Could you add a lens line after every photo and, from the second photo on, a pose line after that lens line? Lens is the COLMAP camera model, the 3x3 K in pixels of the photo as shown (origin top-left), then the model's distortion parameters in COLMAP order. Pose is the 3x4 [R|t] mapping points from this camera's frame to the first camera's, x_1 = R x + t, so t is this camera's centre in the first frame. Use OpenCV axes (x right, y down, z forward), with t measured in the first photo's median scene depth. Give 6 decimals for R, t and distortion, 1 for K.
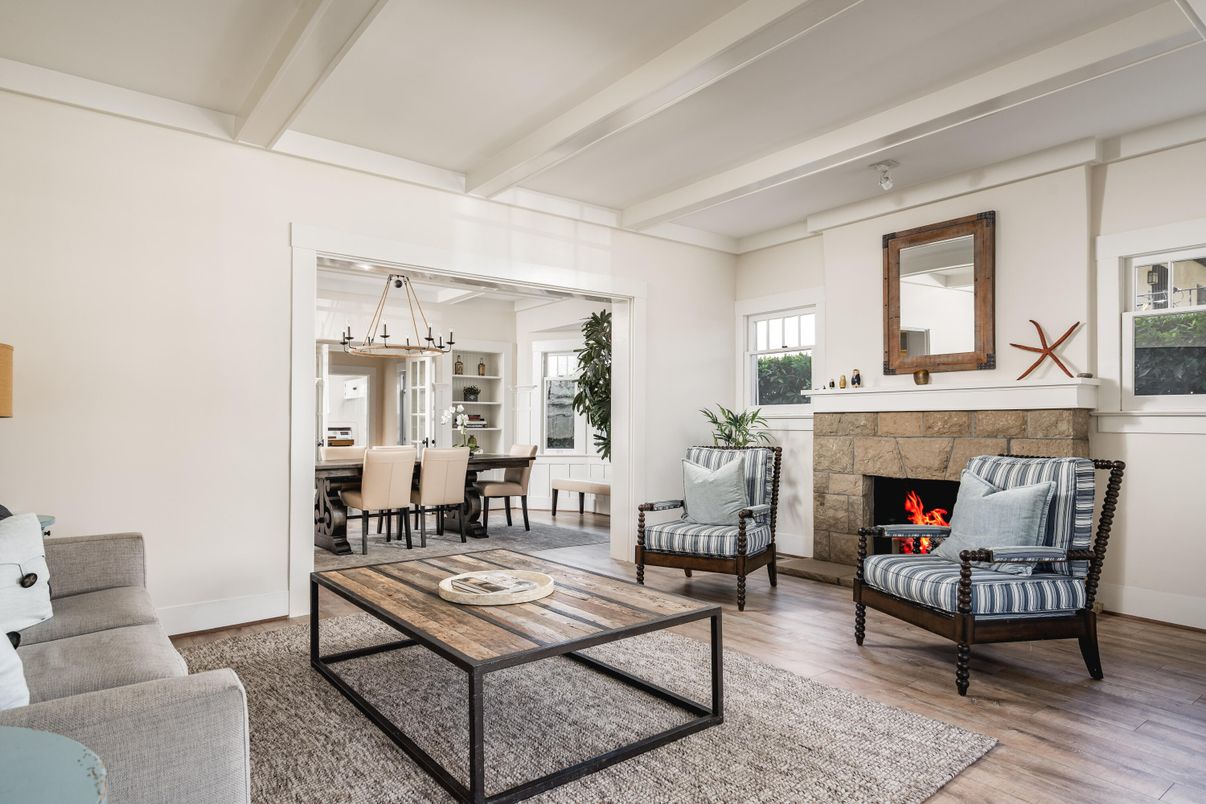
lens RADIAL K [[678.4, 0, 602.0], [0, 678.4, 411.4], [0, 0, 1]] dist [-0.003499, 0.002849]
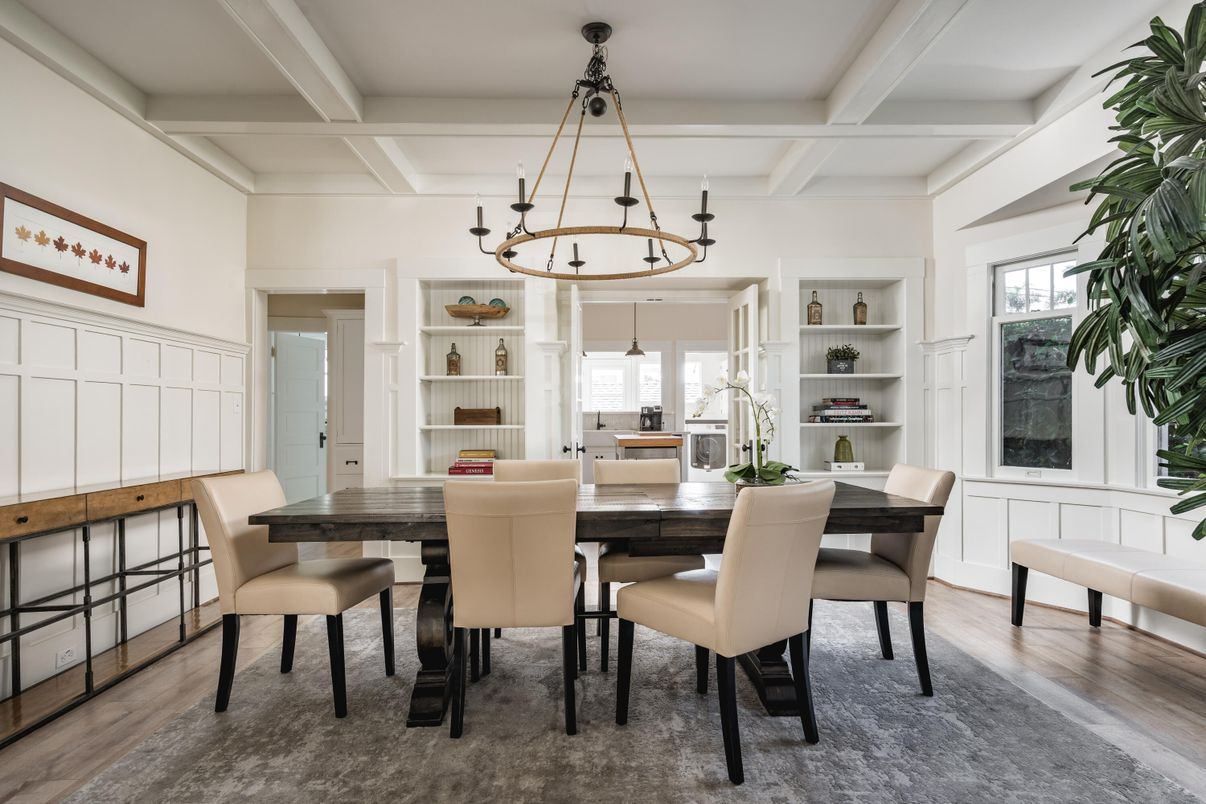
lens RADIAL K [[678.4, 0, 601.7], [0, 678.4, 412.0], [0, 0, 1]] dist [-0.003499, 0.002849]
pose [[0.800646, -0.007883, -0.599086, -0.022280], [0.017149, 0.999805, 0.009763, 0.008213], [0.598892, -0.018090, 0.800625, 0.486035]]
